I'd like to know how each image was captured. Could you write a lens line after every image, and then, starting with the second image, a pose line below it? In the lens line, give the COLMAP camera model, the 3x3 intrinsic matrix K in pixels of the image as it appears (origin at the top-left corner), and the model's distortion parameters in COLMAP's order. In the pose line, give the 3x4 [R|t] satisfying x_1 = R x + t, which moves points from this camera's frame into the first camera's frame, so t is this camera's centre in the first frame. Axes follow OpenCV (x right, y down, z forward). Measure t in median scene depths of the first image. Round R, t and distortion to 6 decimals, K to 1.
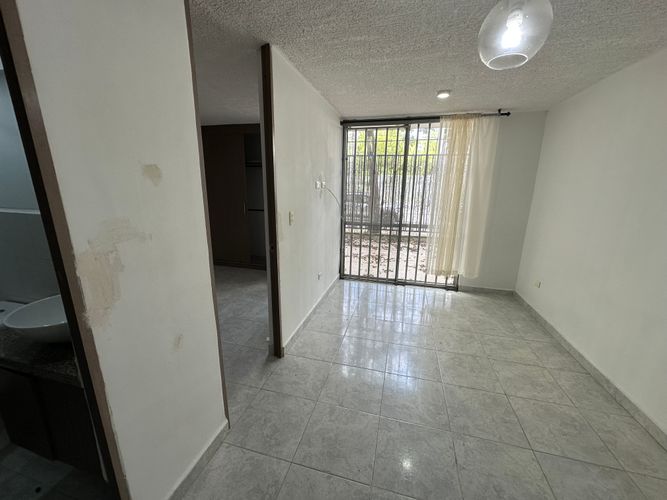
lens RADIAL K [[265.9, 0, 335.2], [0, 265.9, 243.3], [0, 0, 1]] dist [-0.001039, -0.000029]
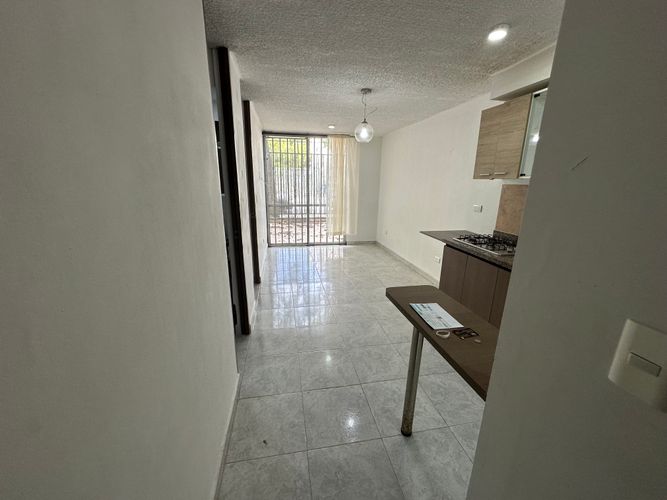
lens RADIAL K [[267.5, 0, 333.5], [0, 267.5, 250.0], [0, 0, 1]] dist [-0.001677, 0.000088]
pose [[0.905777, -0.117848, 0.407038, -0.273597], [0.097157, 0.992718, 0.071215, 0.091216], [-0.412467, -0.024958, 0.910631, -0.442321]]
